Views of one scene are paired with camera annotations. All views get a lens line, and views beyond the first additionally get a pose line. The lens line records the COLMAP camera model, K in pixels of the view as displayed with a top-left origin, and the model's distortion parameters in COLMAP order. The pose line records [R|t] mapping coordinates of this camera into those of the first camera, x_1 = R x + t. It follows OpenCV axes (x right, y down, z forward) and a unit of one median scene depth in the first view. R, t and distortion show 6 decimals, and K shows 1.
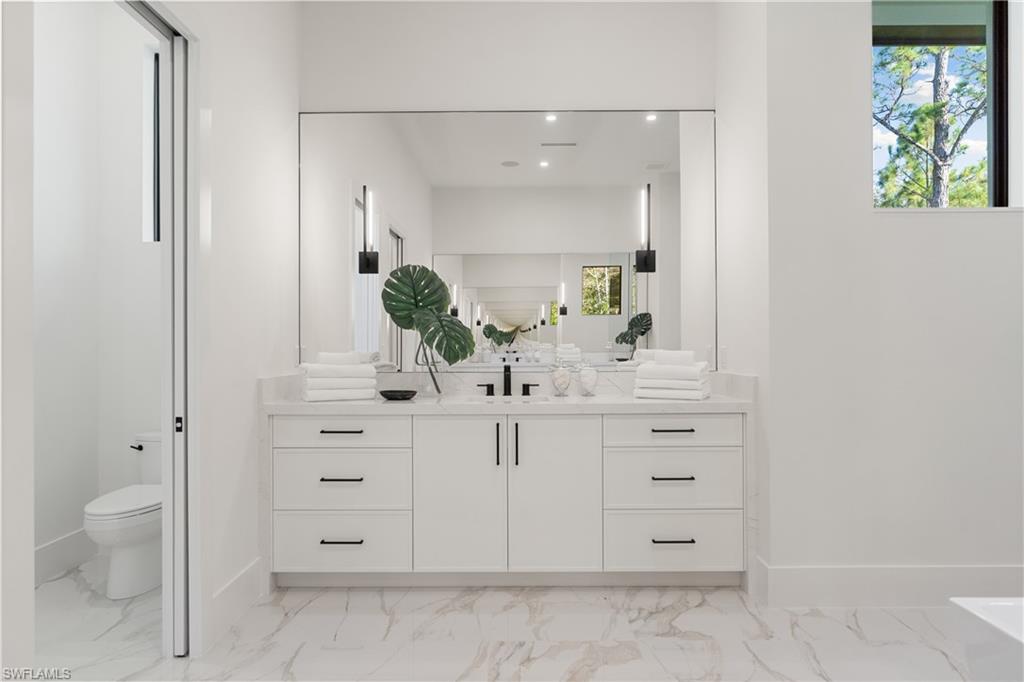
lens RADIAL K [[570.9, 0, 511.6], [0, 570.9, 346.7], [0, 0, 1]] dist [-0.005347, -0.000043]
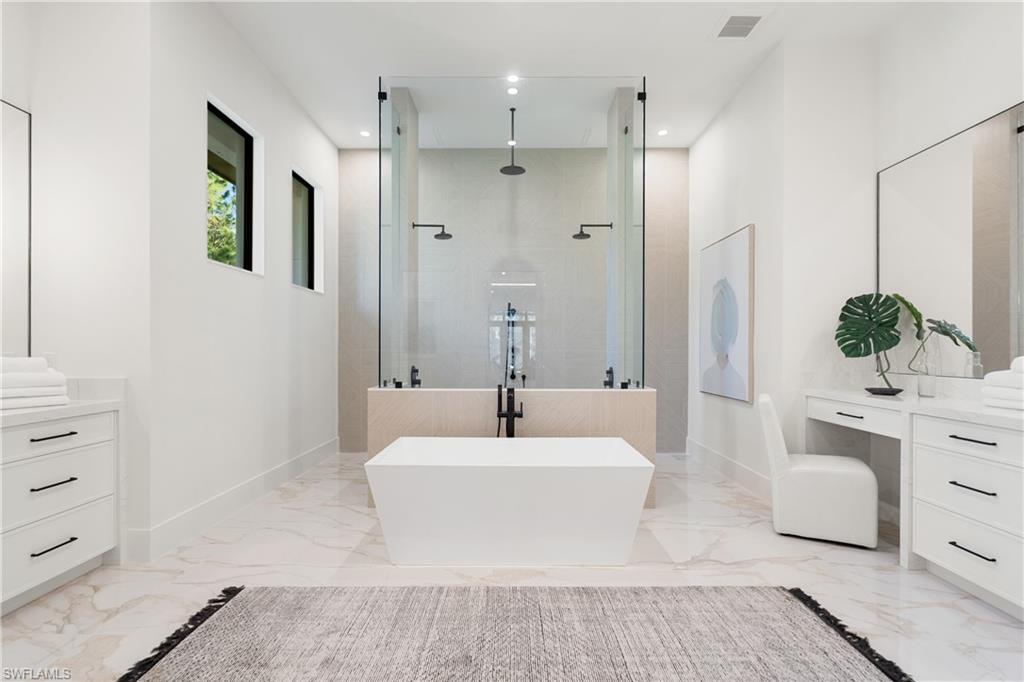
lens RADIAL K [[465.2, 0, 512.1], [0, 465.2, 345.8], [0, 0, 1]] dist [-0.001147, 0.001124]
pose [[0.009113, 0.005543, 0.999943, -0.536354], [-0.009601, 0.999939, -0.005455, -0.017462], [-0.999912, -0.009550, 0.009166, 0.189588]]
